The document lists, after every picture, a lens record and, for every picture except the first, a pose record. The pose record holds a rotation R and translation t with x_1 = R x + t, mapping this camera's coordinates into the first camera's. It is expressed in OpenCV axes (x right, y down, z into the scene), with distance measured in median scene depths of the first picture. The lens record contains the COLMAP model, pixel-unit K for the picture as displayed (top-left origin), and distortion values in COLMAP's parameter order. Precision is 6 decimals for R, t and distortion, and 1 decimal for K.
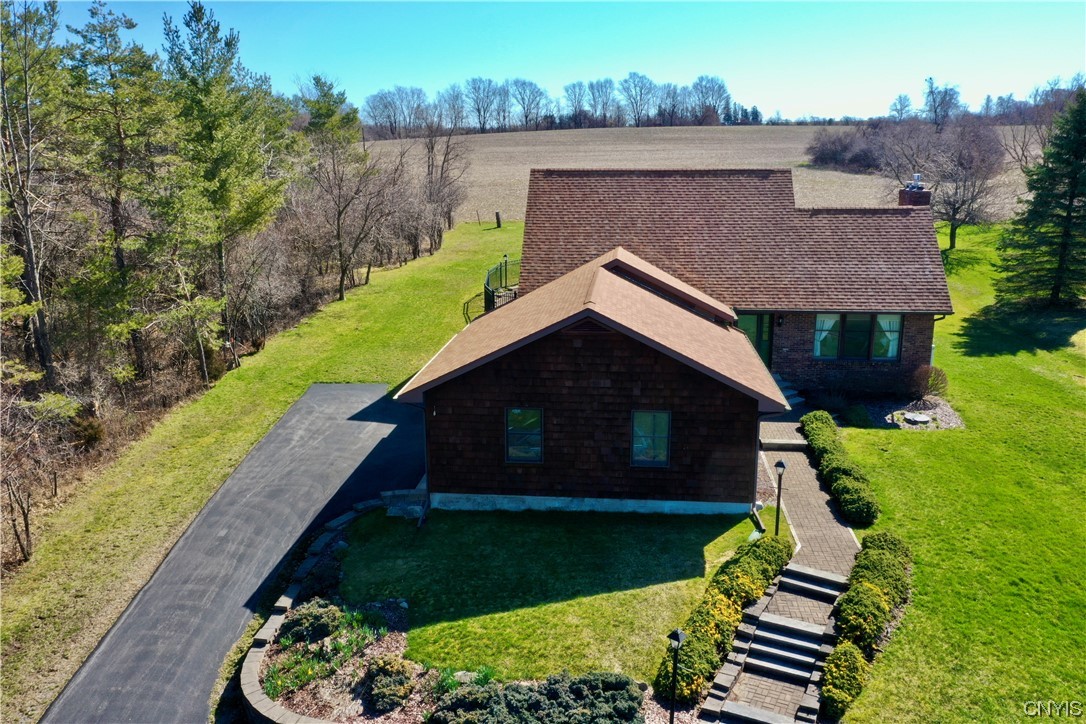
lens RADIAL K [[856.2, 0, 543.0], [0, 856.2, 362.0], [0, 0, 1]] dist [-0.003255, -0.003707]
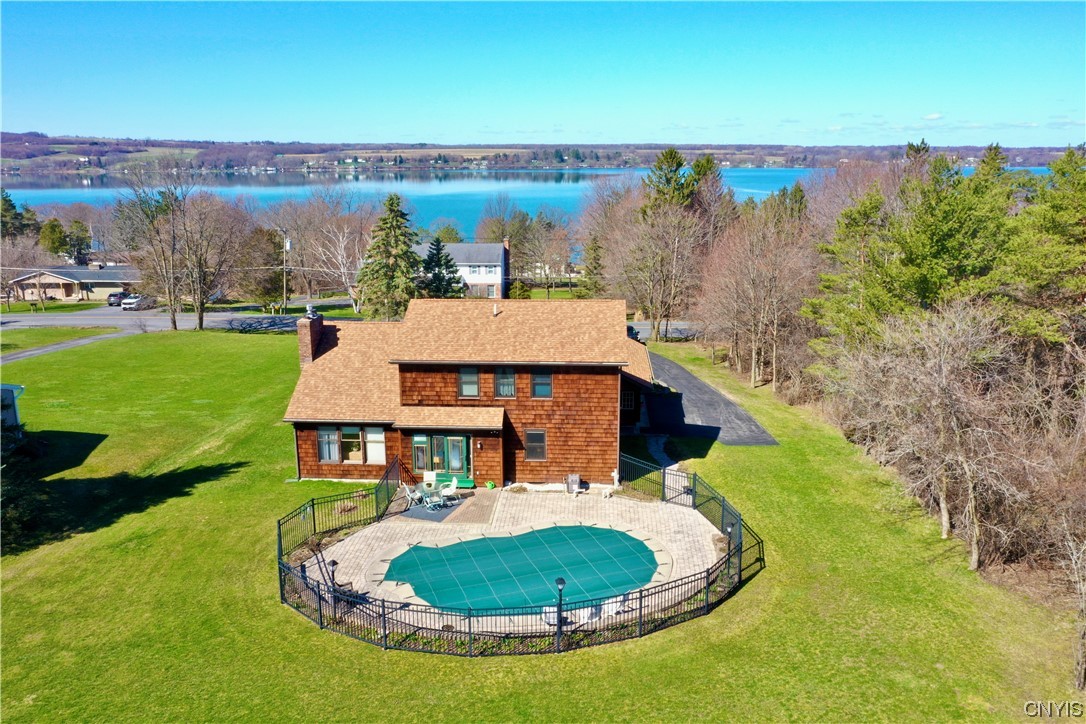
lens RADIAL K [[856.2, 0, 543.0], [0, 856.2, 362.0], [0, 0, 1]] dist [-0.003255, -0.003707]
pose [[-0.999232, 0.015251, -0.036093, 0.227650], [-0.004227, 0.873813, 0.486245, -1.138247], [0.038954, 0.486024, -0.873077, 3.249076]]
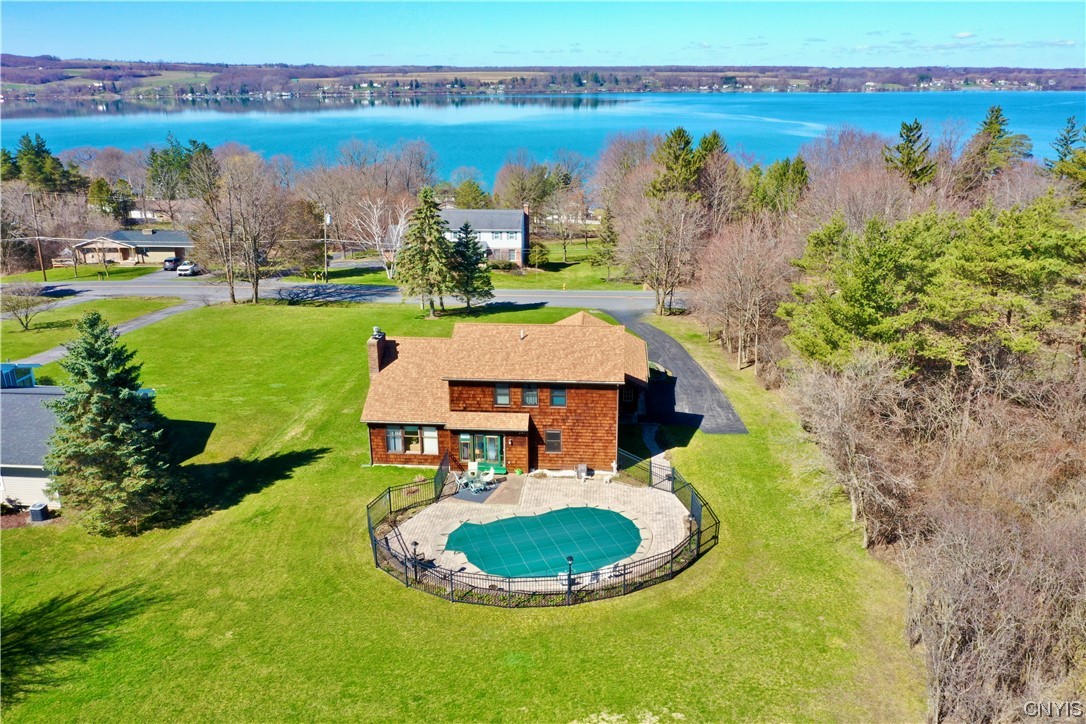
lens RADIAL K [[856.2, 0, 543.0], [0, 856.2, 362.0], [0, 0, 1]] dist [-0.003255, -0.003707]
pose [[-0.999790, 0.014234, -0.014726, 0.240192], [0.003563, 0.828937, 0.559330, -1.586097], [0.020169, 0.559161, -0.828814, 3.571592]]
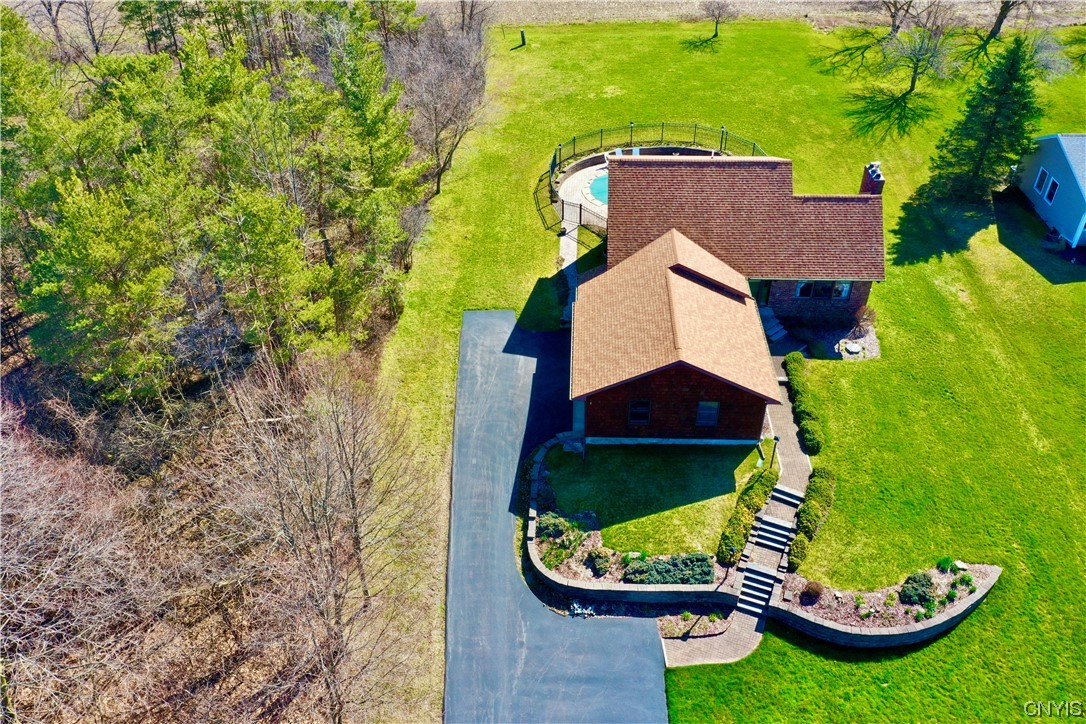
lens RADIAL K [[856.2, 0, 543.0], [0, 856.2, 362.0], [0, 0, 1]] dist [-0.003255, -0.003707]
pose [[0.998154, -0.041934, 0.043935, -0.310938], [0.020465, 0.913304, 0.406764, -0.780631], [-0.057183, -0.405113, 0.912476, -0.641928]]
